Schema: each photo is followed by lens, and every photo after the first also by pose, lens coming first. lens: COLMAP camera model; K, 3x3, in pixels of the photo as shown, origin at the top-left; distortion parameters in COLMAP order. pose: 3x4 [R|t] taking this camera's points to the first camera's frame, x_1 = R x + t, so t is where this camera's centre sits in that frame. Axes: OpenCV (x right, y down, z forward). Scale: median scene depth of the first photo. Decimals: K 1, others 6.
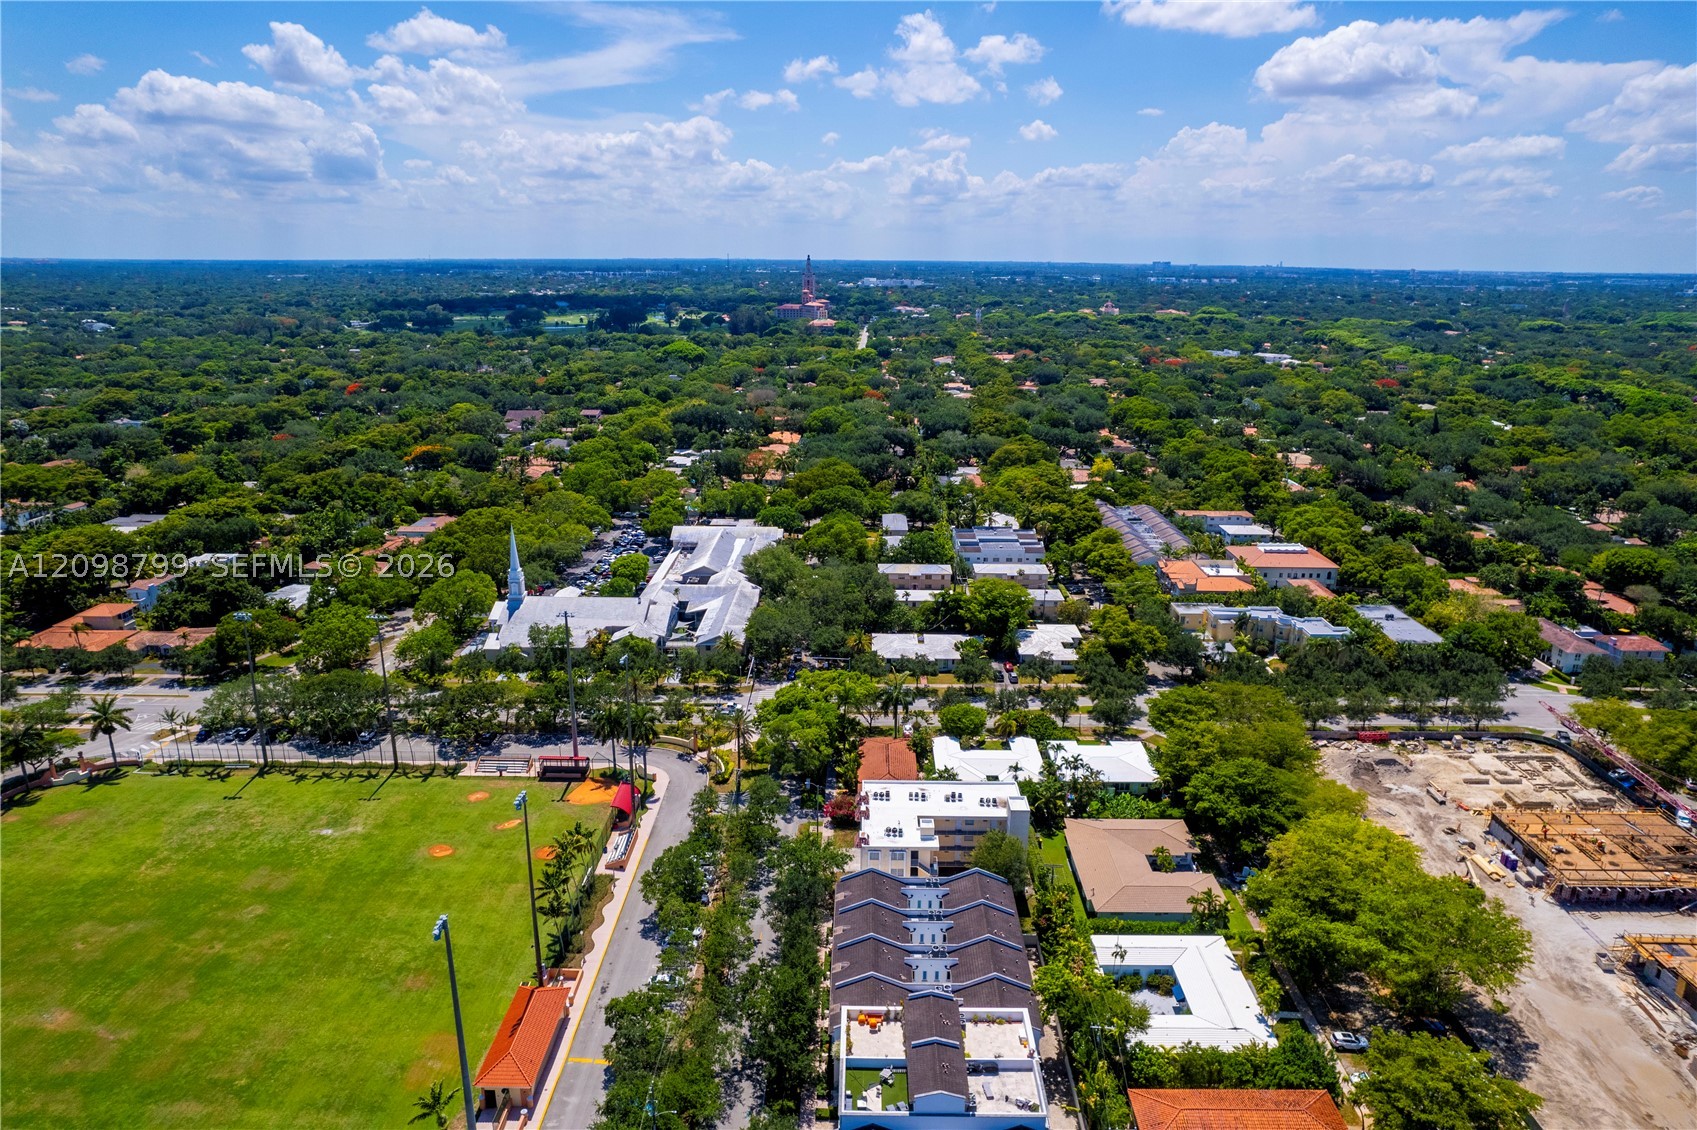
lens RADIAL K [[1088.3, 0, 857.1], [0, 1088.3, 559.4], [0, 0, 1]] dist [-0.077733, 0.071472]
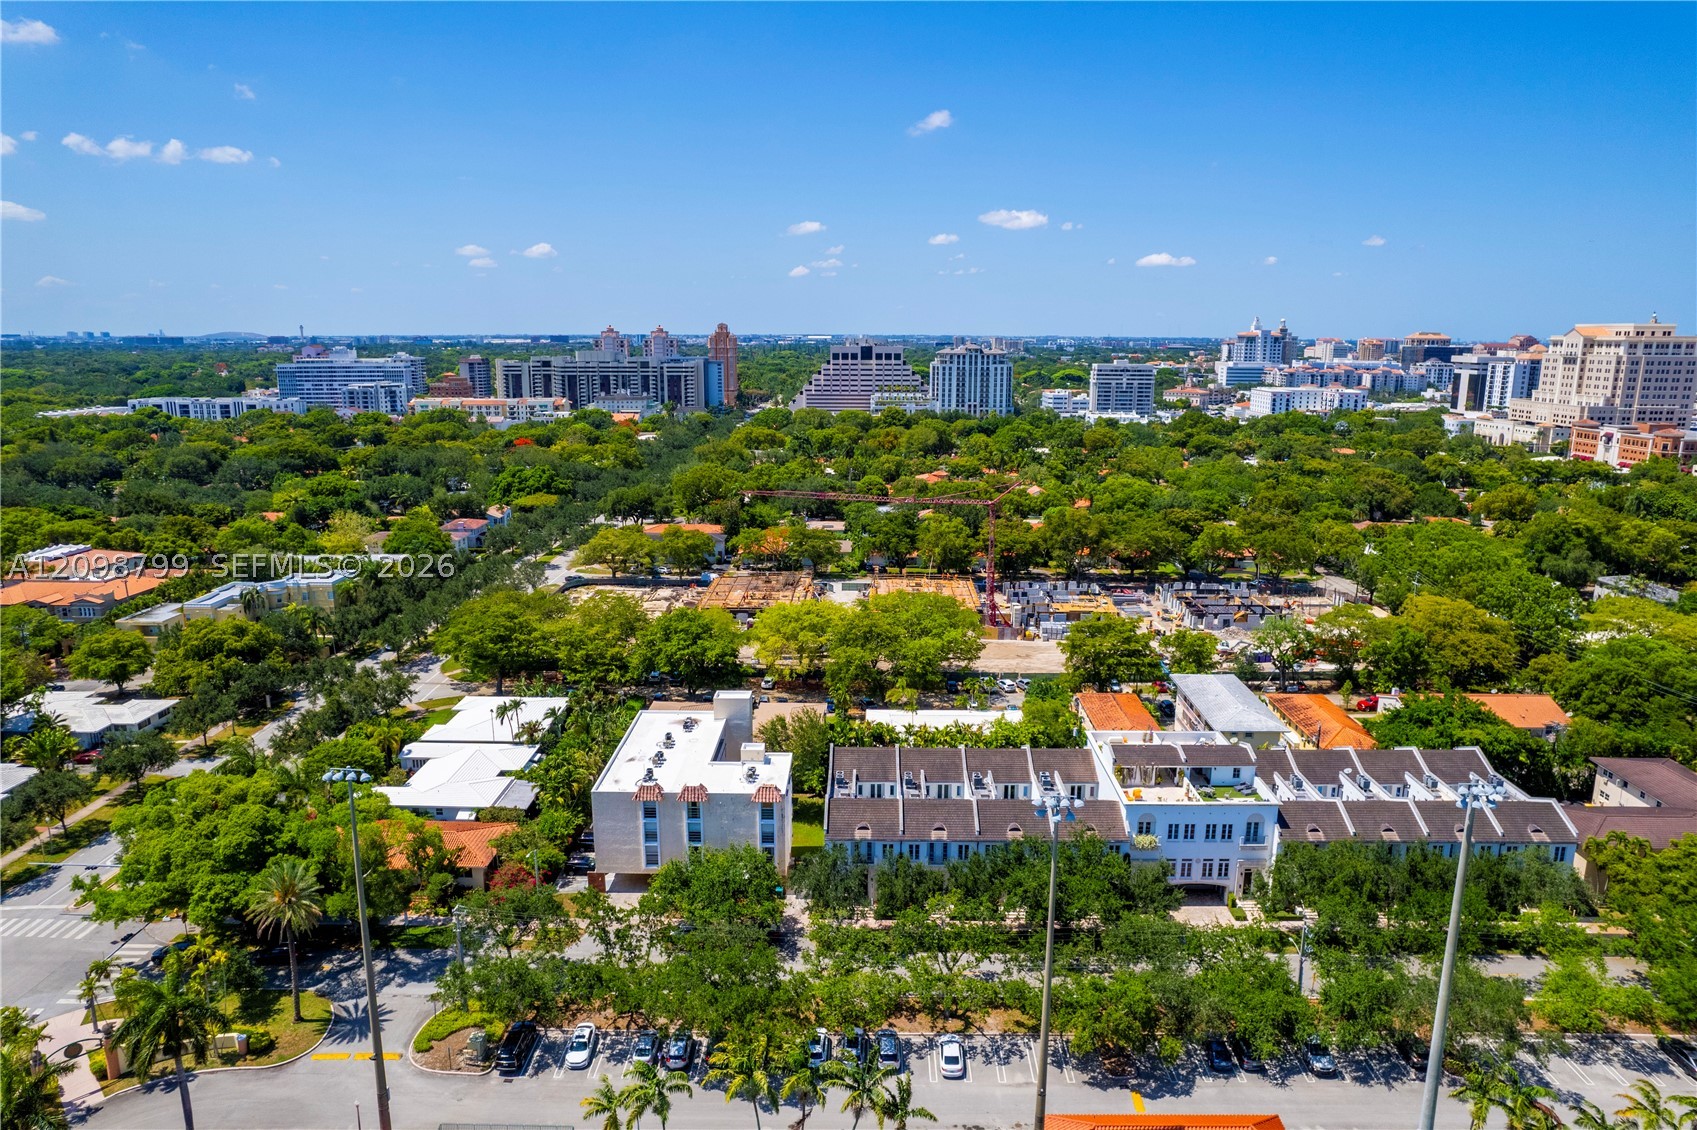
lens RADIAL K [[1088.3, 0, 857.1], [0, 1088.3, 559.4], [0, 0, 1]] dist [-0.077733, 0.071472]
pose [[0.005321, -0.215092, 0.976579, -0.419296], [0.267348, 0.941350, 0.205876, -0.012549], [-0.963585, 0.259991, 0.062513, 0.539858]]
